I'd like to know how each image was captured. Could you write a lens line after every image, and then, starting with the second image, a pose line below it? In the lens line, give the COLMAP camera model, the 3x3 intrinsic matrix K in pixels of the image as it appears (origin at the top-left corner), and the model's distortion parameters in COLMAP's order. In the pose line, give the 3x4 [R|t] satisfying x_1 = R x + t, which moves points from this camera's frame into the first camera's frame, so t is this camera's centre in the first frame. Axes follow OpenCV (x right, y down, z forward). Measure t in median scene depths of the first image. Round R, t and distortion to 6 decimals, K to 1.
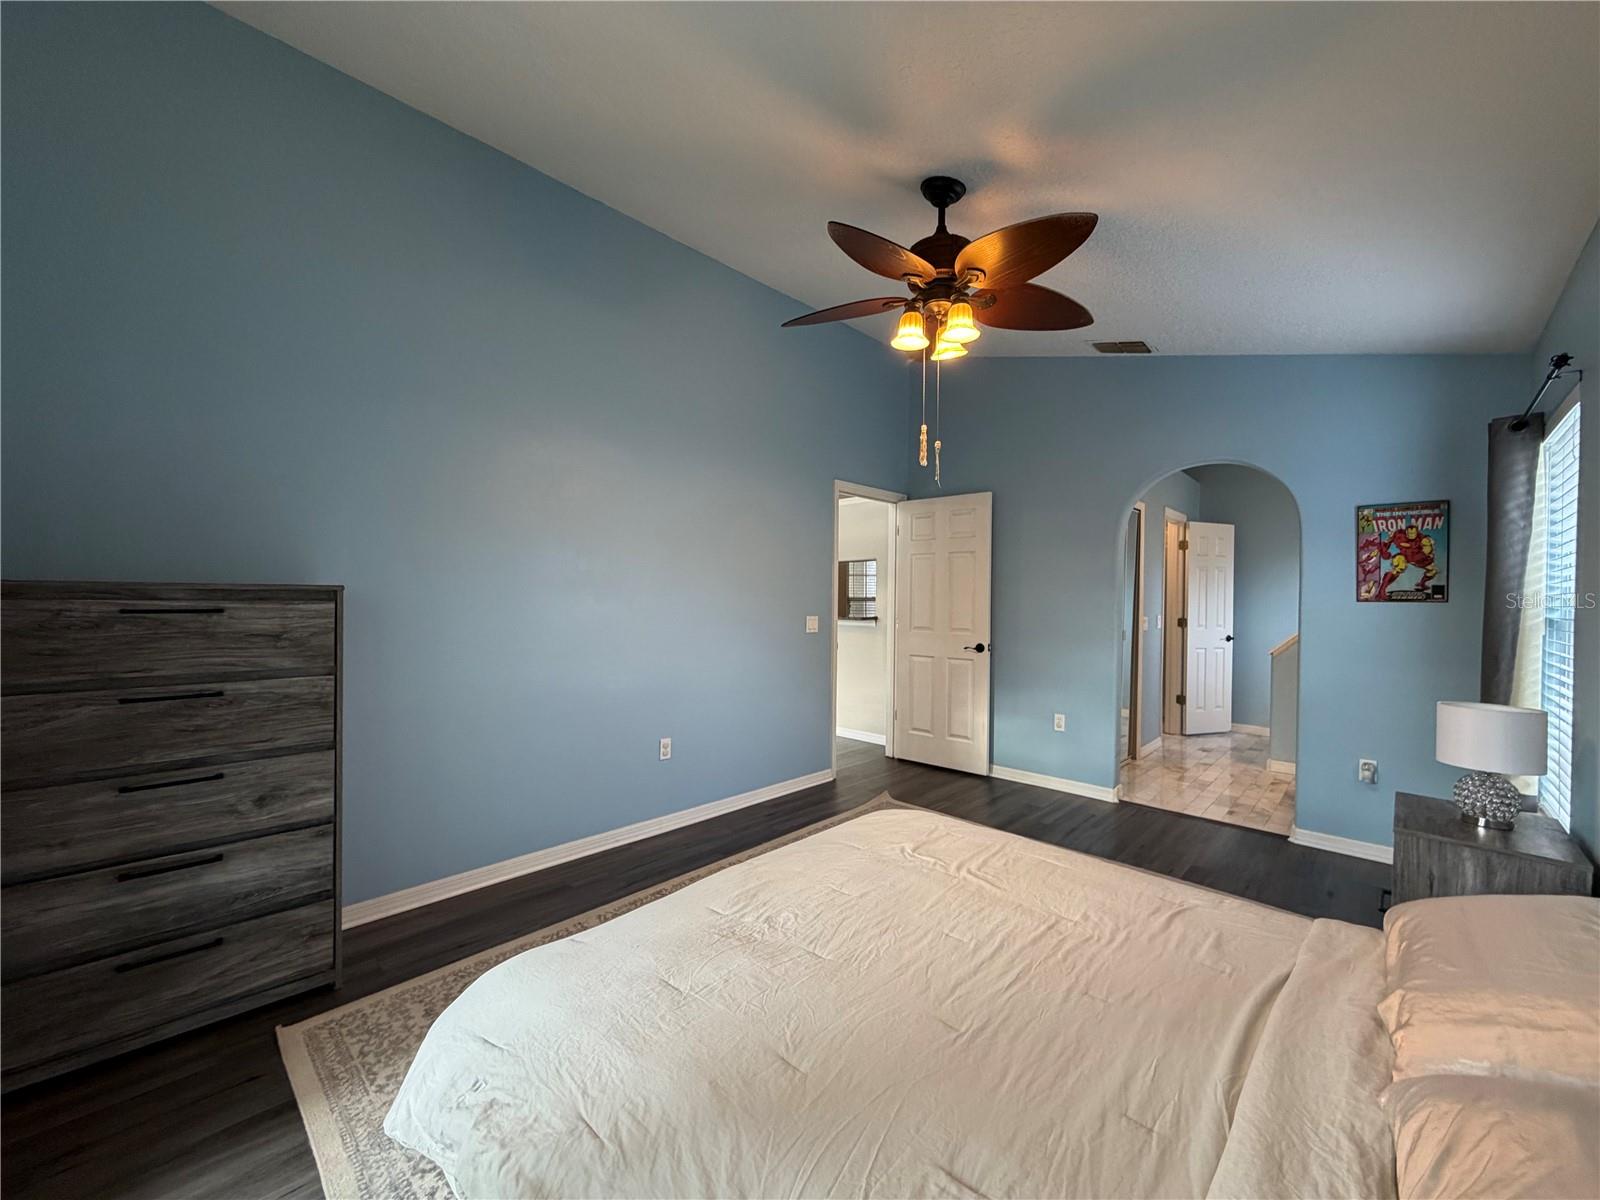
lens RADIAL K [[639.1, 0, 795.8], [0, 639.1, 602.0], [0, 0, 1]] dist [0.000763, 0.000035]
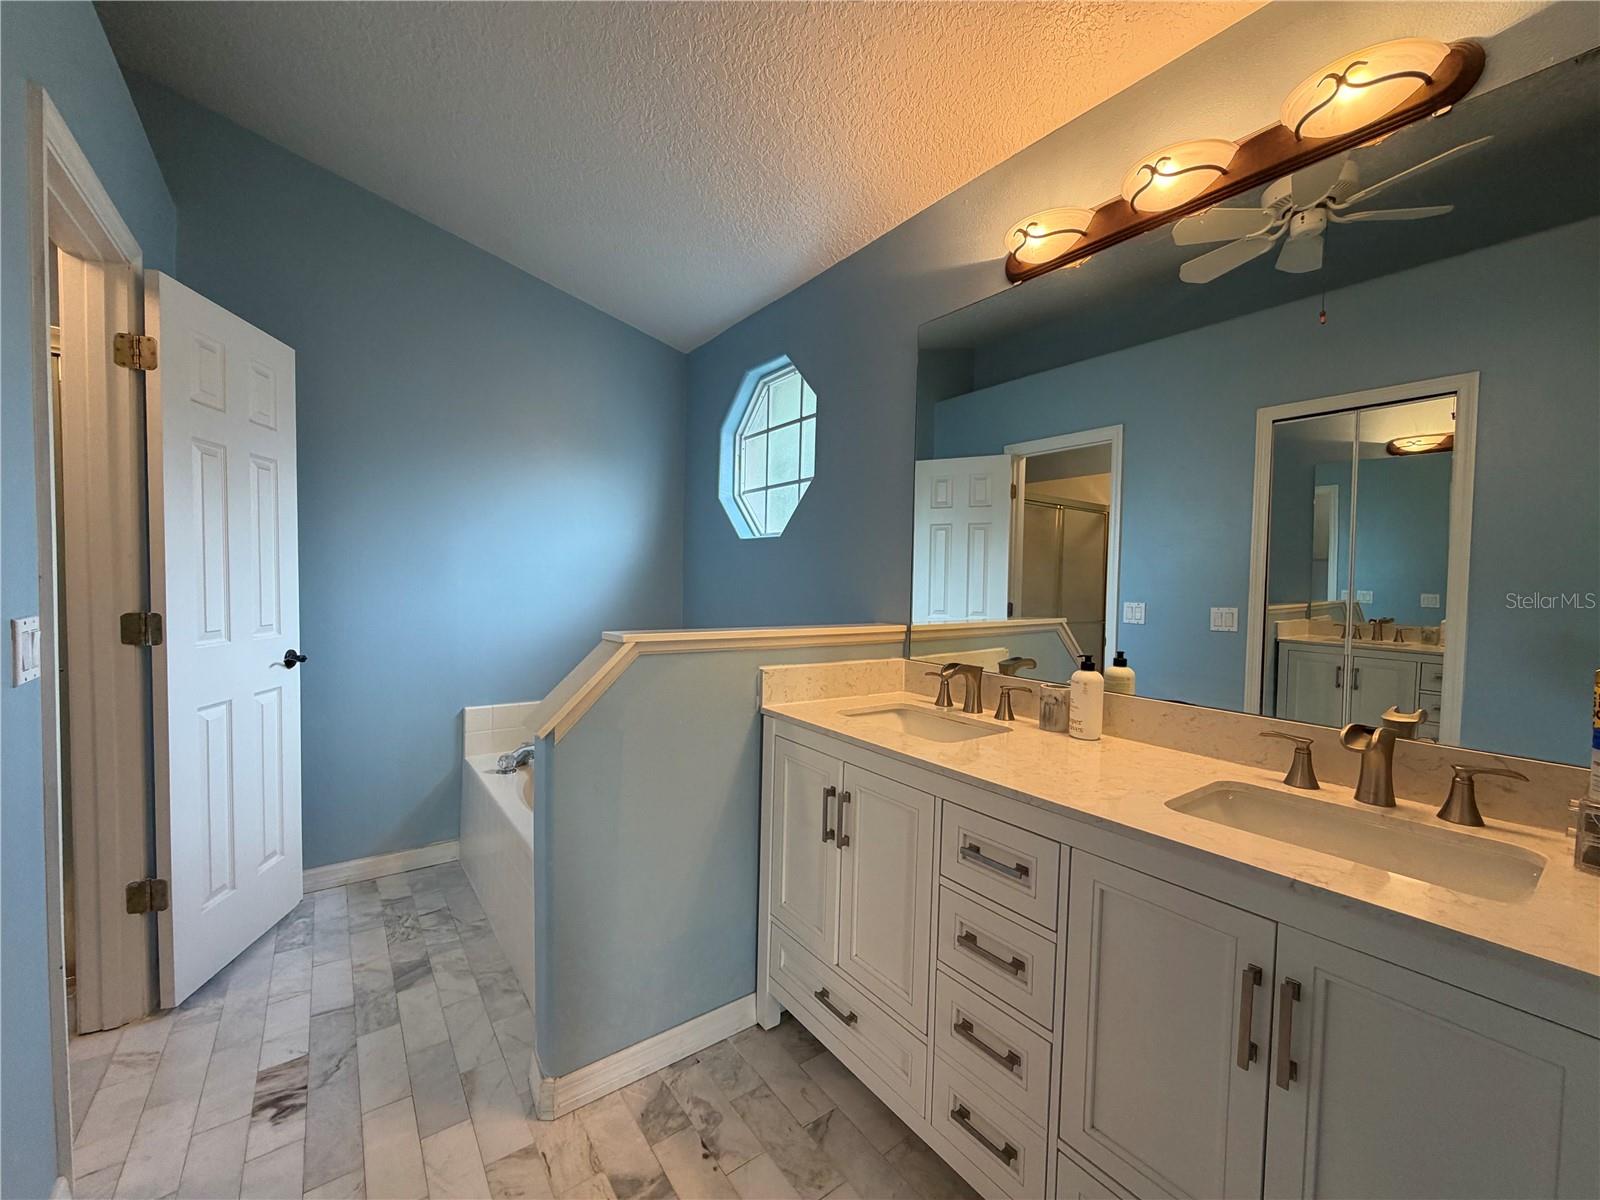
lens RADIAL K [[639.1, 0, 795.8], [0, 639.1, 602.0], [0, 0, 1]] dist [0.000763, 0.000035]
pose [[0.179620, -0.046661, 0.982629, 0.716835], [-0.009663, 0.998743, 0.049193, 0.006993], [-0.983689, -0.018331, 0.178943, 1.256975]]
